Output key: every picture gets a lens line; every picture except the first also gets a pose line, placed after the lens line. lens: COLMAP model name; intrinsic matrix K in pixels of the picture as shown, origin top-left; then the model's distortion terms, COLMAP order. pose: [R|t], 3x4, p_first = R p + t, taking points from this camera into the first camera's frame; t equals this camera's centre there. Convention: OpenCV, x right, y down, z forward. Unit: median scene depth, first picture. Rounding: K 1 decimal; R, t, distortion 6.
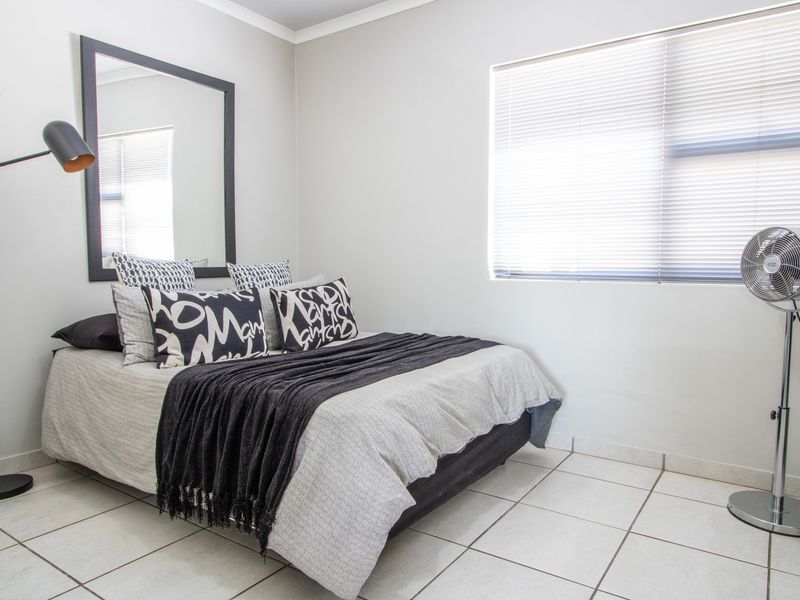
lens RADIAL K [[542.1, 0, 394.2], [0, 542.1, 287.9], [0, 0, 1]] dist [0.002799, 0.000854]
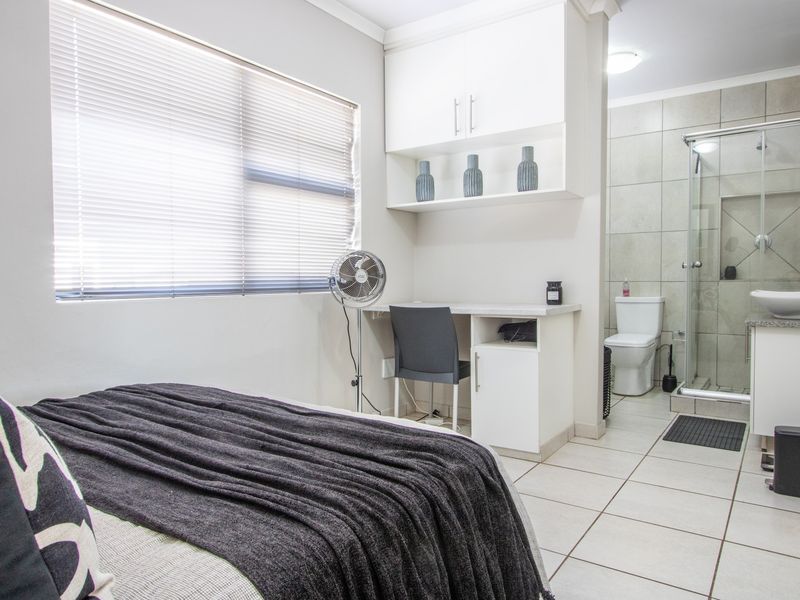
lens RADIAL K [[542.1, 0, 394.2], [0, 542.1, 287.9], [0, 0, 1]] dist [0.002799, 0.000854]
pose [[0.017750, -0.019430, 0.999654, -0.563654], [0.057361, 0.998184, 0.018383, -0.026111], [-0.998196, 0.057015, 0.018832, 0.690832]]
